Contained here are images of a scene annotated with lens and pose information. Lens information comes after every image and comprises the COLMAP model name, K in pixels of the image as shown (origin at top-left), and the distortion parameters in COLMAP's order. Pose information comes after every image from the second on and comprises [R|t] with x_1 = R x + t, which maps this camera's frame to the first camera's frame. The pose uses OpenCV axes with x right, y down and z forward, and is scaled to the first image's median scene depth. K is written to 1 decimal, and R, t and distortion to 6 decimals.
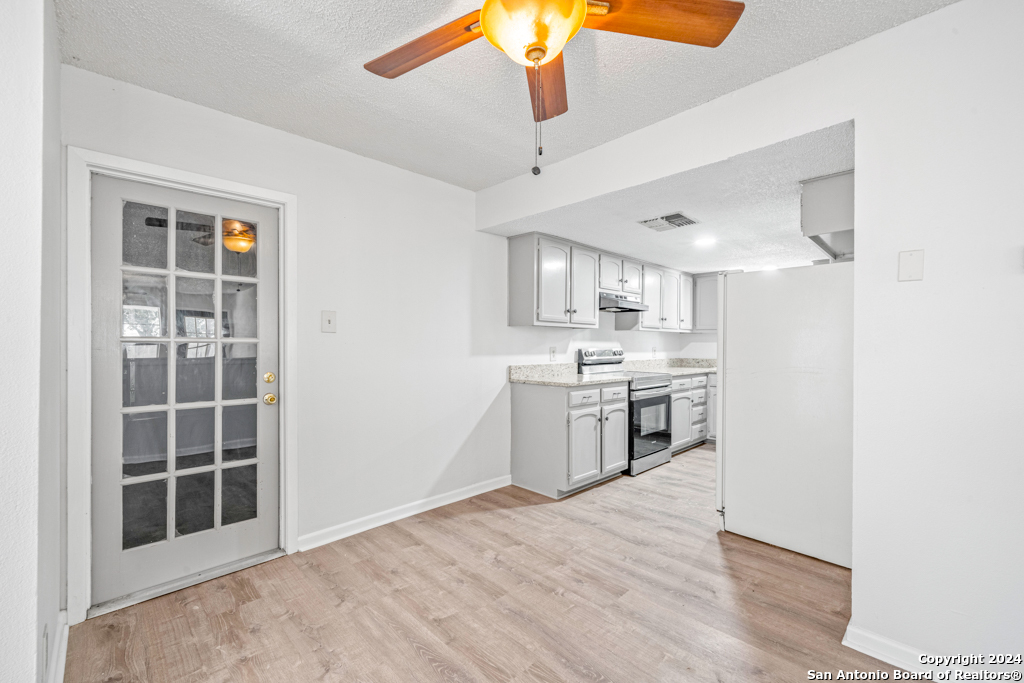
lens RADIAL K [[428.5, 0, 515.8], [0, 428.5, 342.3], [0, 0, 1]] dist [-0.001374, -0.000167]
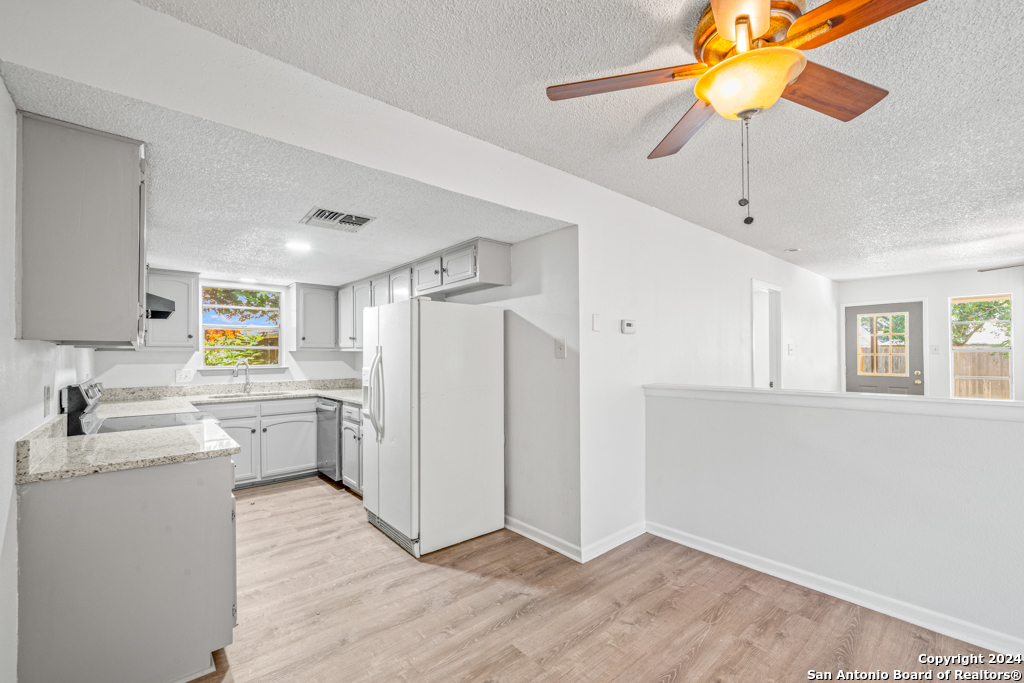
lens RADIAL K [[428.5, 0, 517.3], [0, 428.5, 347.9], [0, 0, 1]] dist [-0.001374, -0.000167]
pose [[0.062459, 0.012305, 0.997972, -0.562944], [0.003492, 0.999915, -0.012548, -0.035725], [-0.998041, 0.004268, 0.062411, 0.800670]]
